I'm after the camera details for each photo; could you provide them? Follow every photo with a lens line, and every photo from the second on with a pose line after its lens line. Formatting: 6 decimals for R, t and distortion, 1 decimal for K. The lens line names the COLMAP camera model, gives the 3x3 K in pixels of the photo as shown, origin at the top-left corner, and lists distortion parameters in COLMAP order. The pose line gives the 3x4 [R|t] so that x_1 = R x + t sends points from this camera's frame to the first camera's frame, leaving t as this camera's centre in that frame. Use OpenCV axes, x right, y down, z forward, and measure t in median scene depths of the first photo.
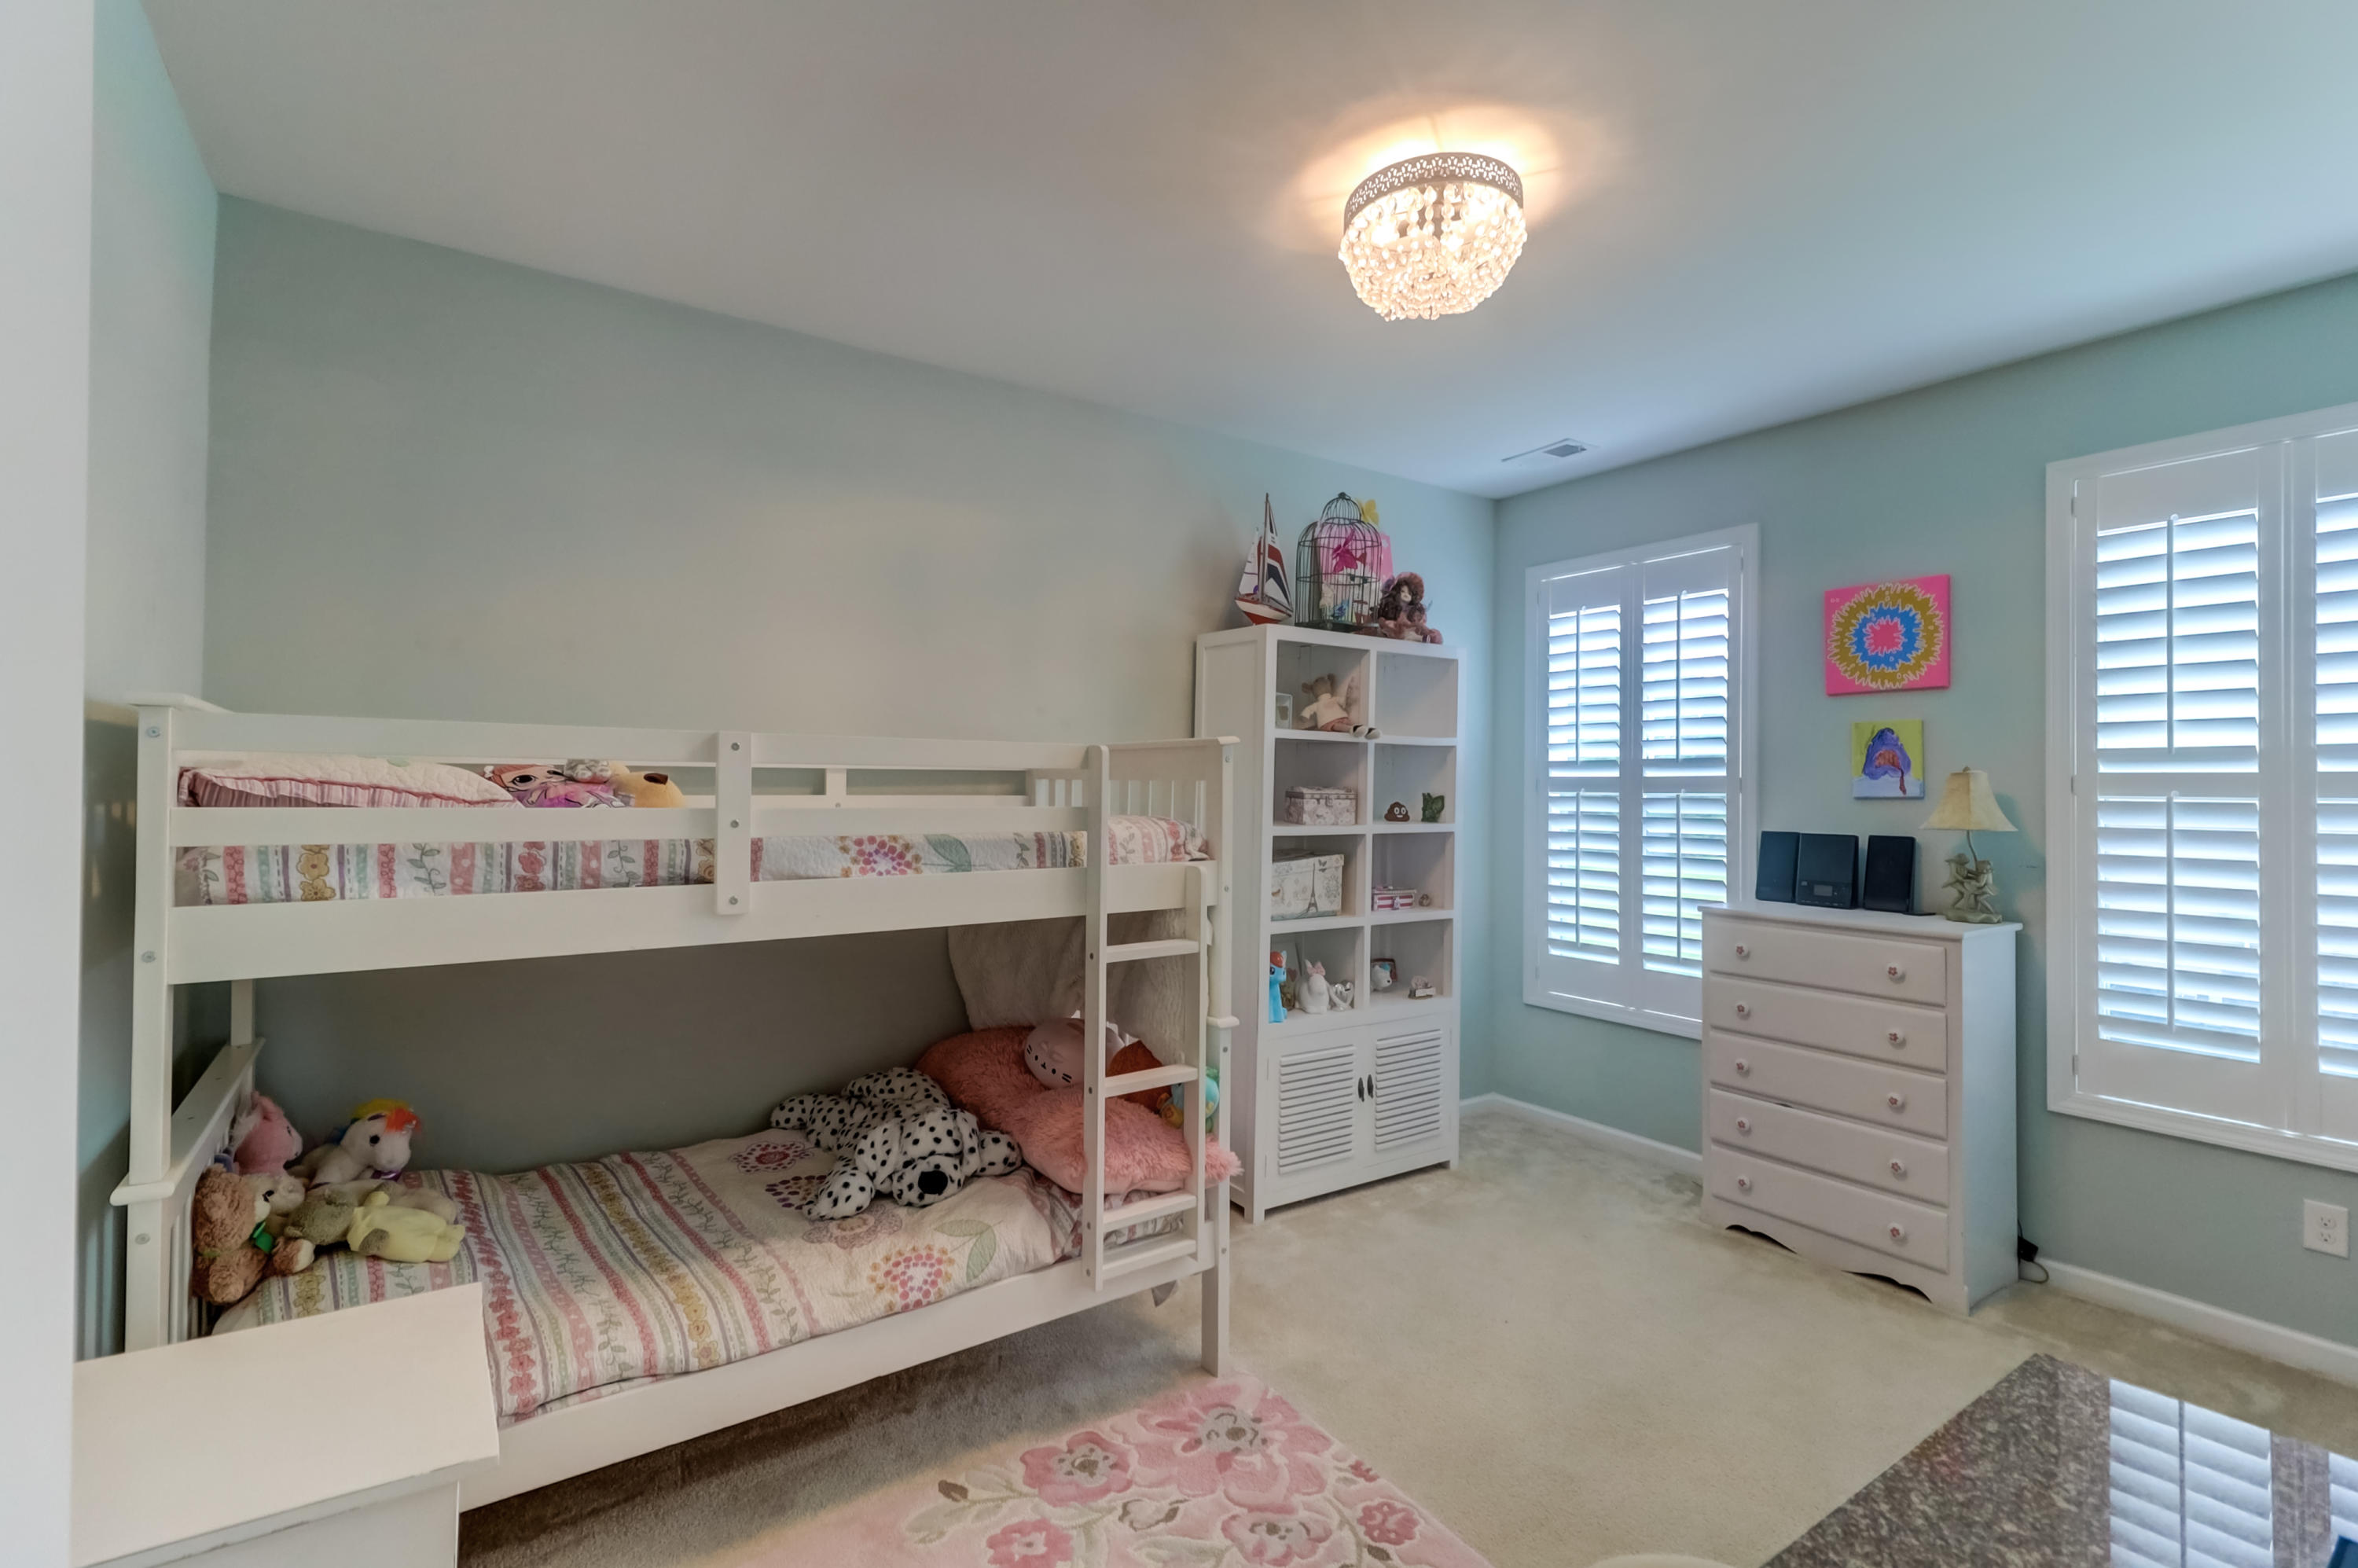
lens RADIAL K [[1088.1, 0, 1179.6], [0, 1088.1, 773.4], [0, 0, 1]] dist [-0.000586, -0.000062]
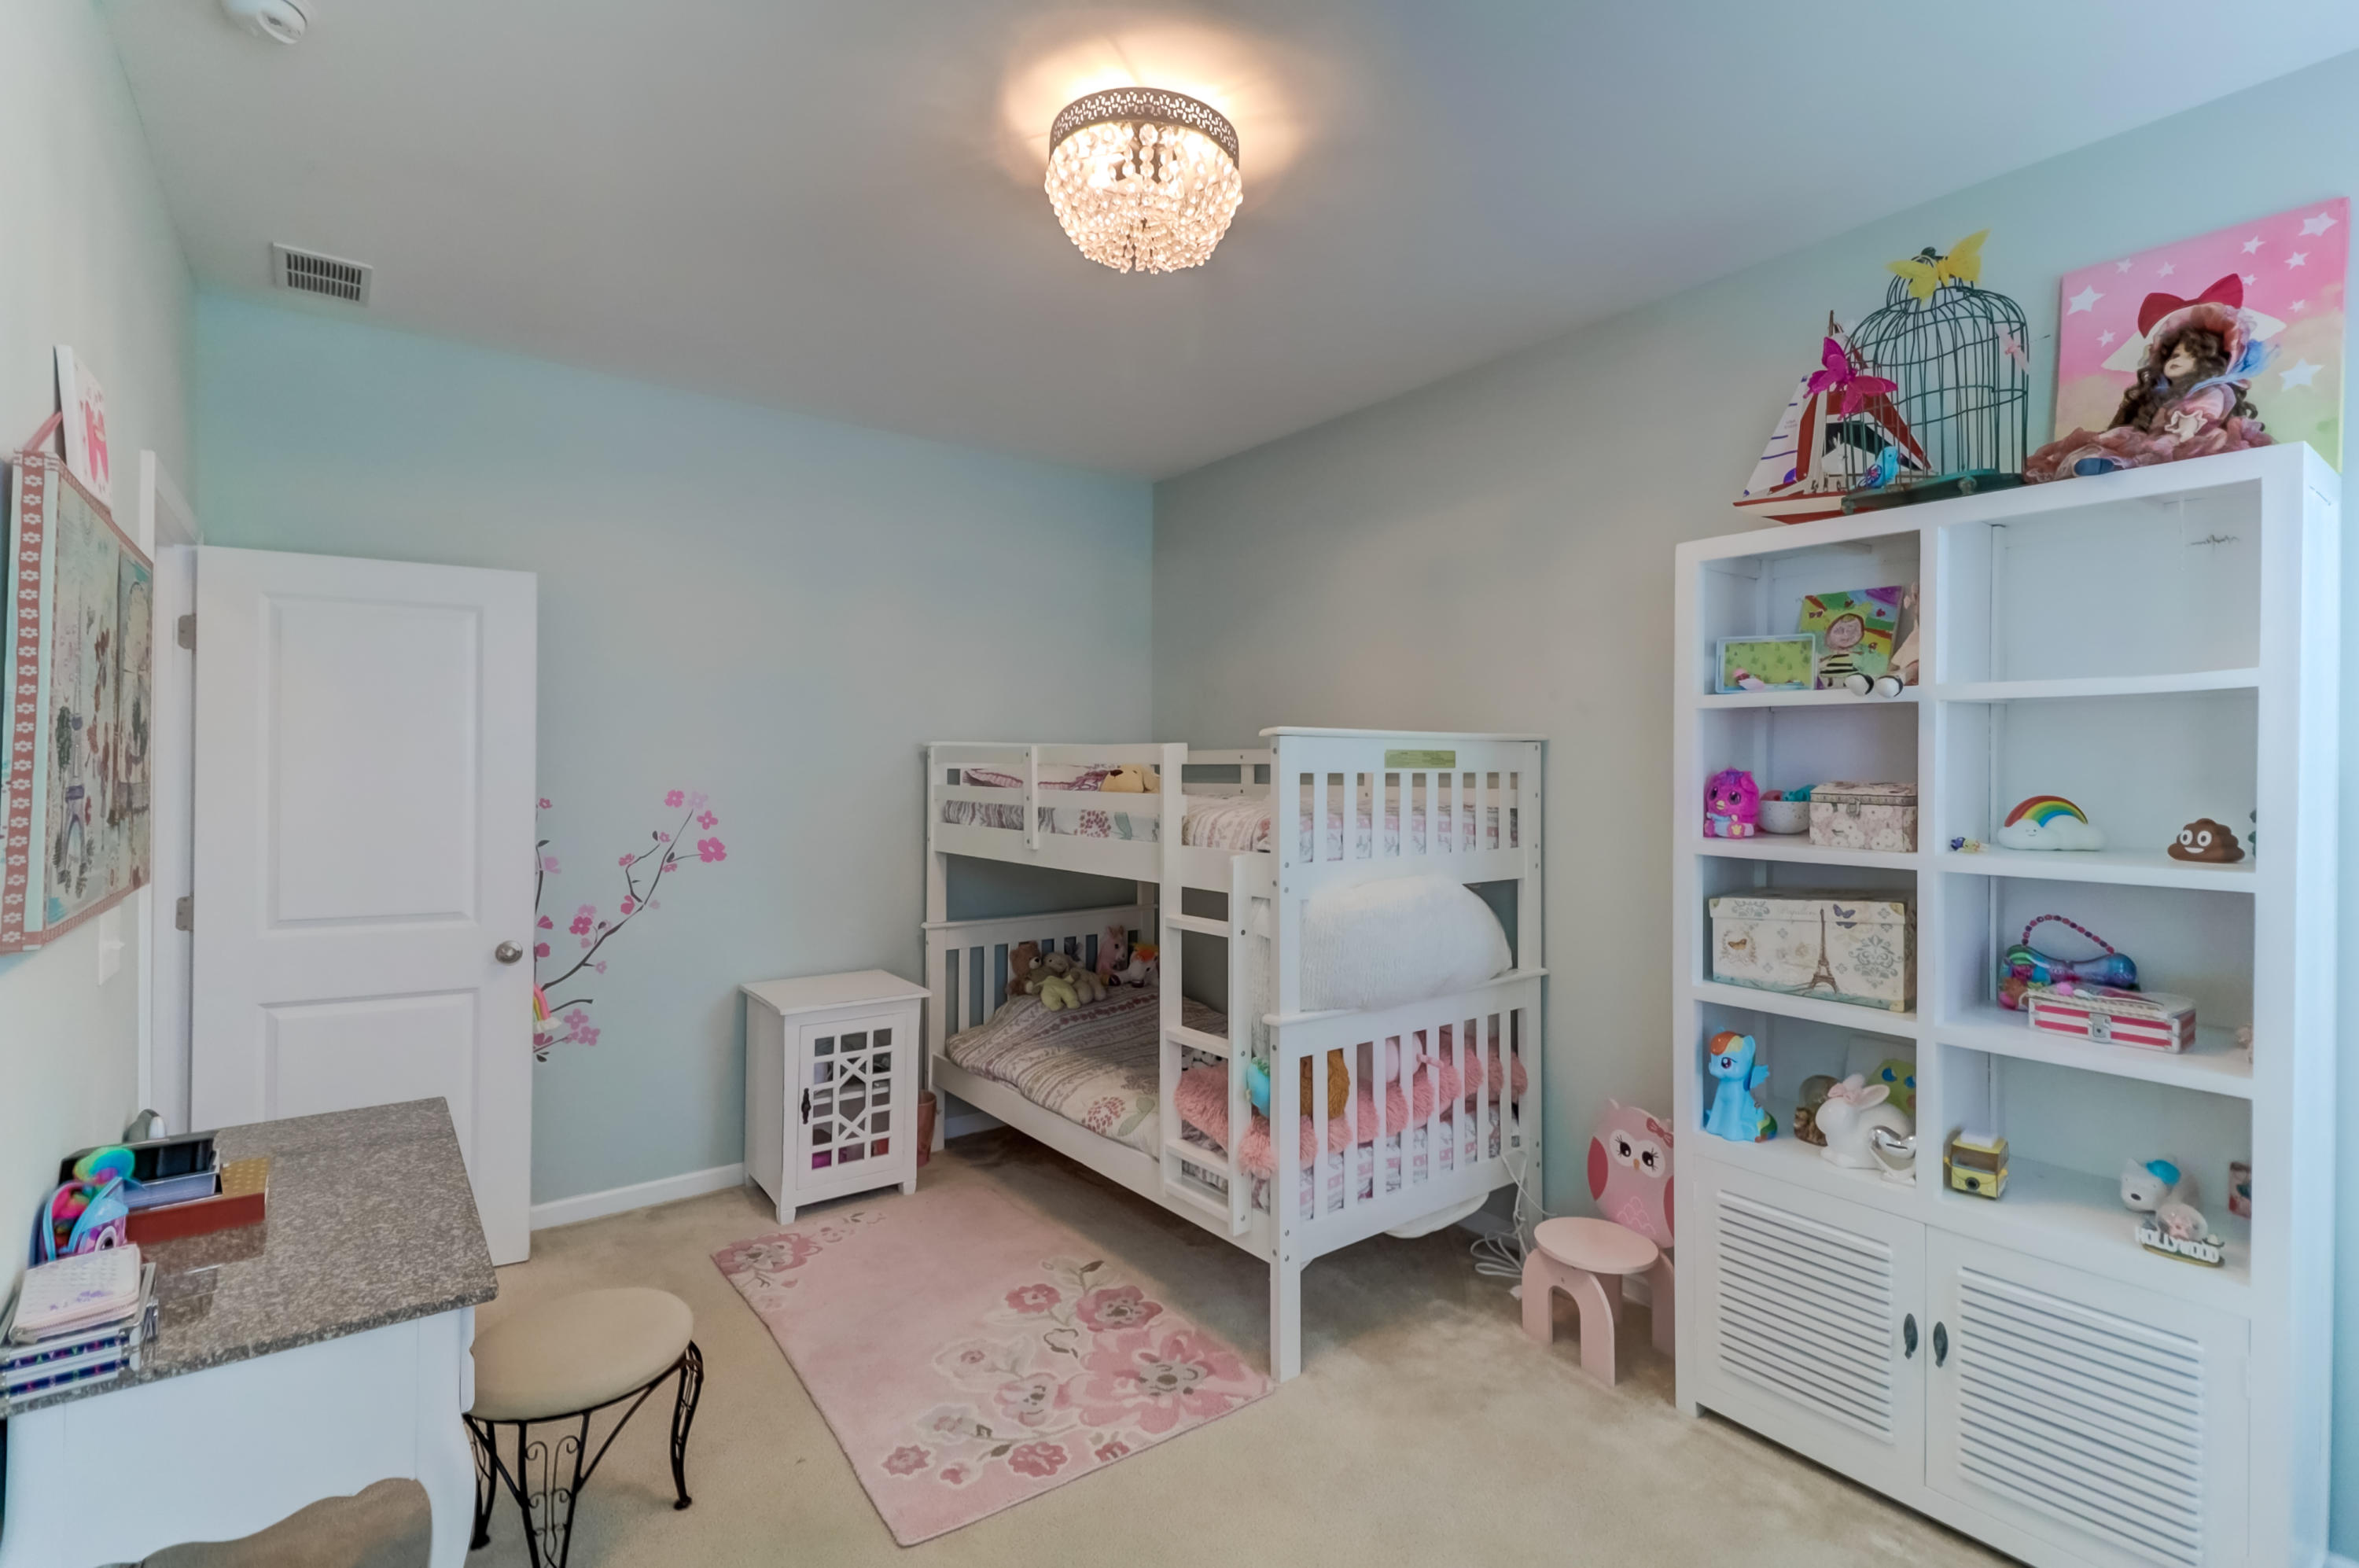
lens RADIAL K [[1088.6, 0, 1180.1], [0, 1088.6, 773.4], [0, 0, 1]] dist [-0.000586, -0.000062]
pose [[0.026808, -0.005071, -0.999628, 1.112086], [0.004241, 0.999979, -0.004959, 0.012763], [0.999632, -0.004107, 0.026829, 0.970589]]
